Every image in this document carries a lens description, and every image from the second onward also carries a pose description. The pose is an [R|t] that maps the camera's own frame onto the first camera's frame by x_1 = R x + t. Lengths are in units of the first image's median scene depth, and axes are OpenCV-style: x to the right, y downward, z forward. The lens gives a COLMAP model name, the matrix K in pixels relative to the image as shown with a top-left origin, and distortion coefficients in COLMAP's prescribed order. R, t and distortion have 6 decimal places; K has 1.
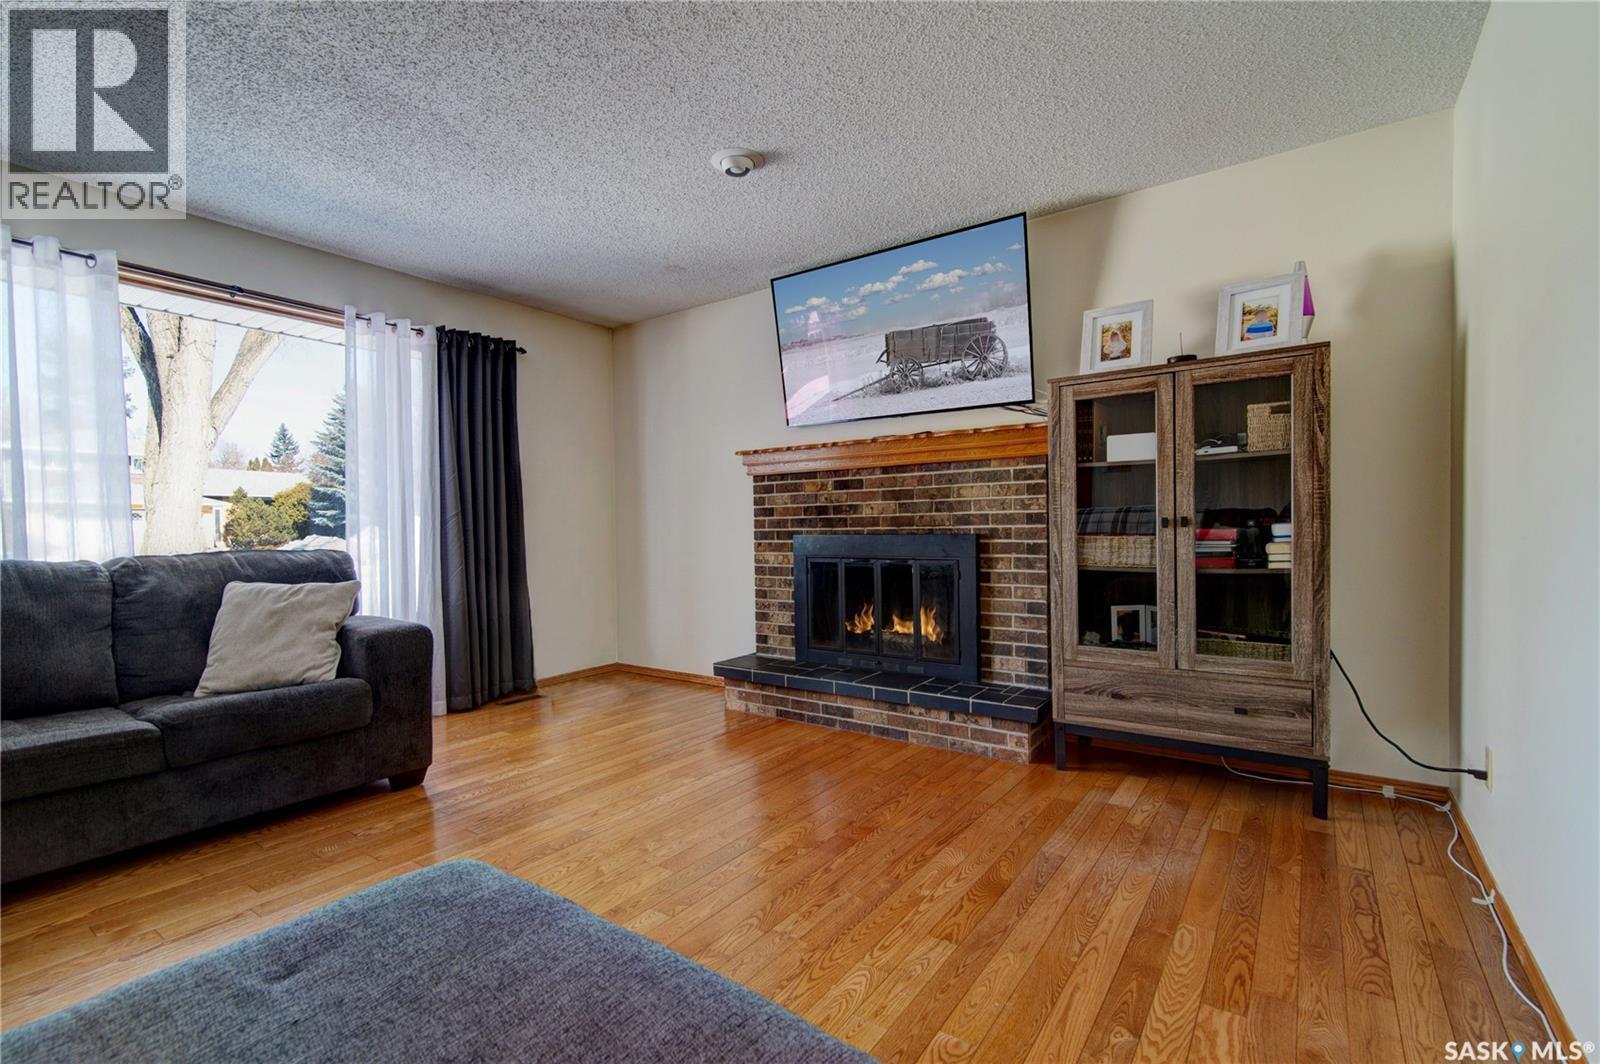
lens RADIAL K [[737.2, 0, 799.6], [0, 737.2, 544.5], [0, 0, 1]] dist [-0.001343, -0.000573]
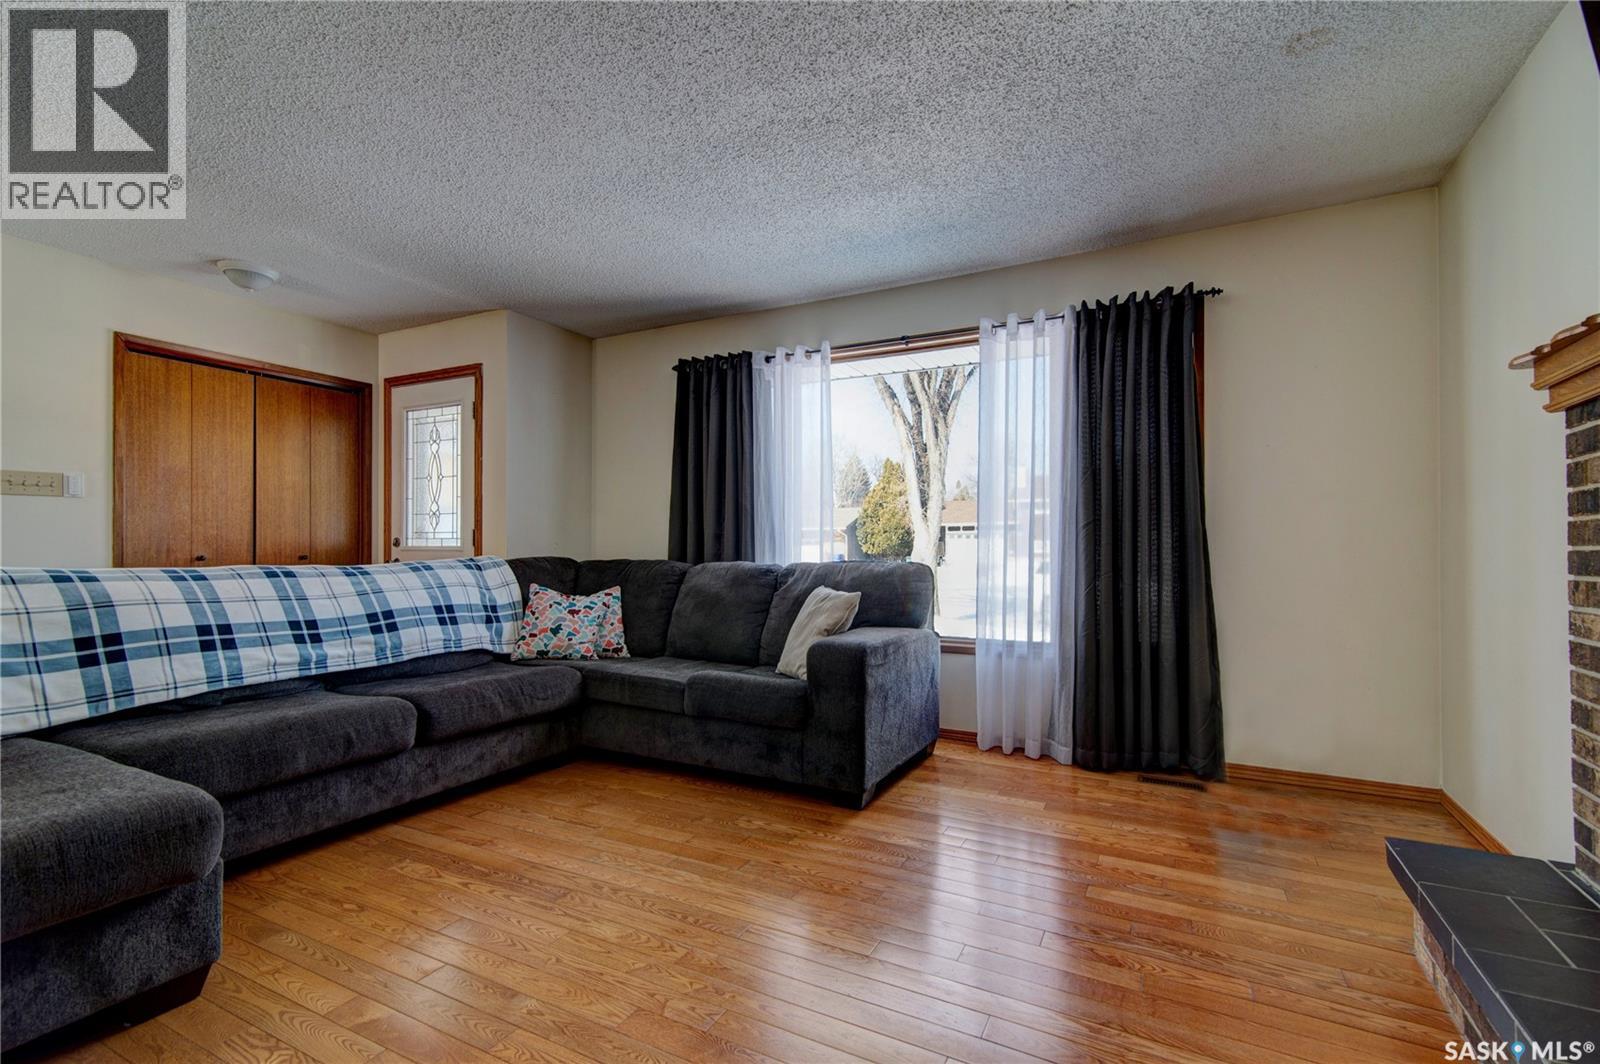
lens RADIAL K [[715.8, 0, 797.5], [0, 715.8, 540.0], [0, 0, 1]] dist [0.014483, -0.000735]
pose [[0.116494, -0.000652, -0.993191, 0.290343], [-0.022526, 0.999741, -0.003298, -0.014657], [0.992936, 0.022757, 0.116449, 0.580591]]
